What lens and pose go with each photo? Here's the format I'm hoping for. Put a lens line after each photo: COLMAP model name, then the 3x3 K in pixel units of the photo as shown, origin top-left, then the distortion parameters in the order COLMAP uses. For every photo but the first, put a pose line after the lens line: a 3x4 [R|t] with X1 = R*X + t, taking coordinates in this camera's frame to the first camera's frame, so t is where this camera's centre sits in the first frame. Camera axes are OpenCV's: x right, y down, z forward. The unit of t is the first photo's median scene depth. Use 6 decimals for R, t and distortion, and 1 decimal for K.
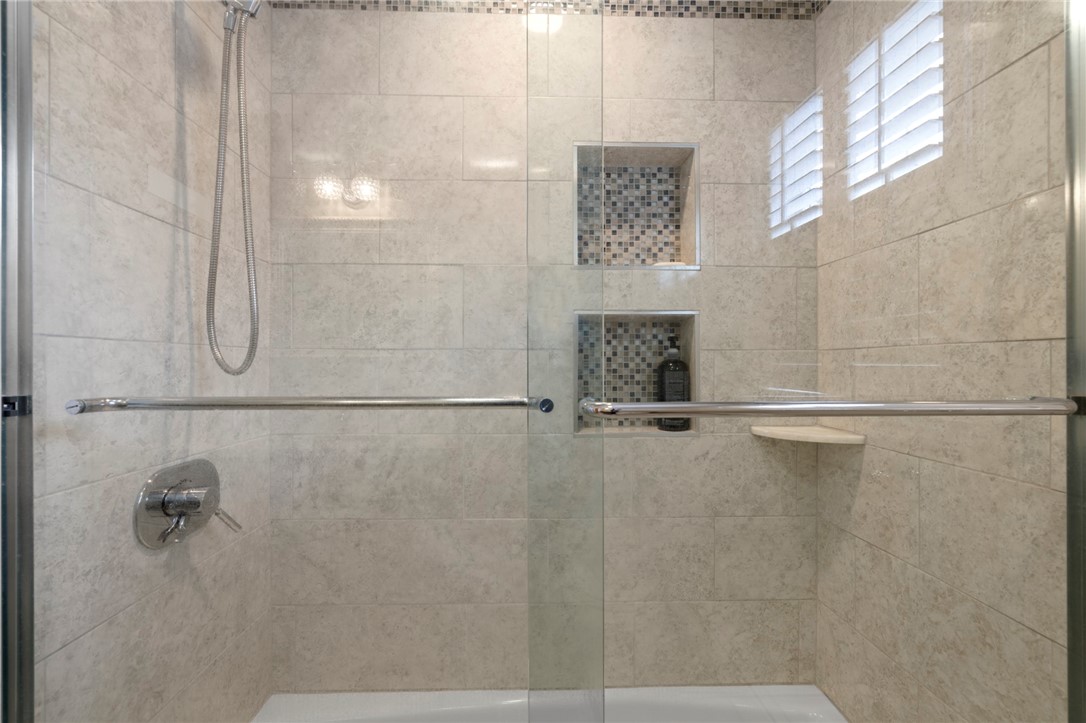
lens RADIAL K [[492.7, 0, 543.0], [0, 492.7, 361.5], [0, 0, 1]] dist [-0.003037, 0.000970]
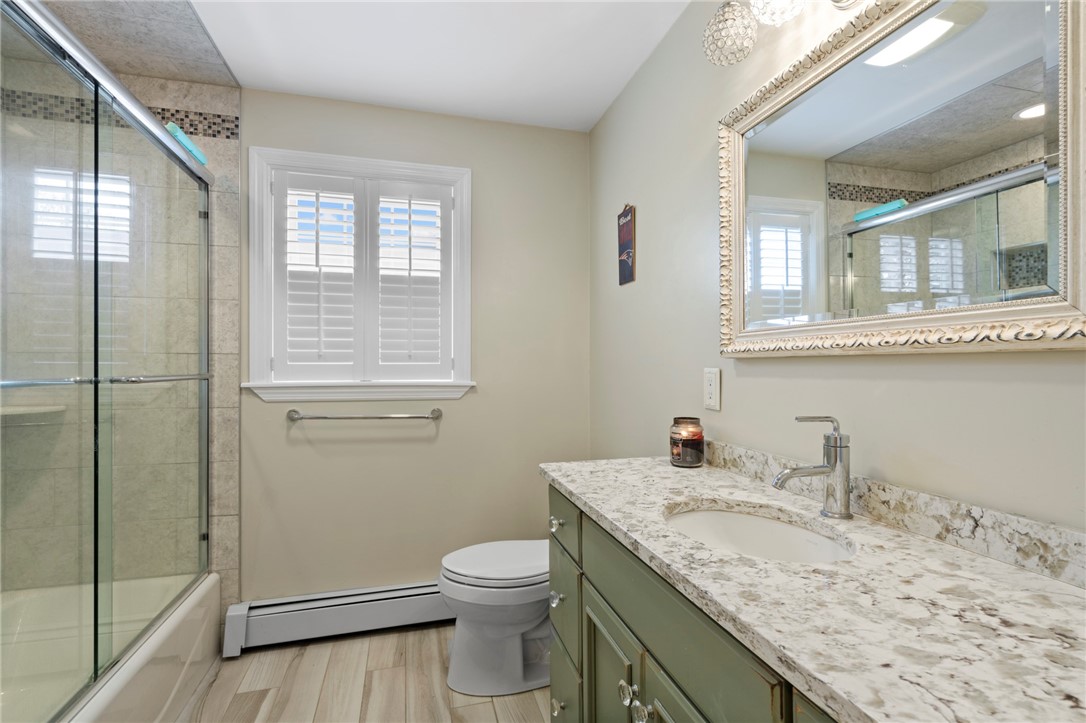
lens RADIAL K [[492.7, 0, 543.0], [0, 492.7, 361.5], [0, 0, 1]] dist [-0.003037, 0.000970]
pose [[-0.238905, 0.005038, 0.971030, -1.784366], [-0.006967, 0.999952, -0.006902, 0.003396], [-0.971018, -0.008414, -0.238858, -0.225485]]
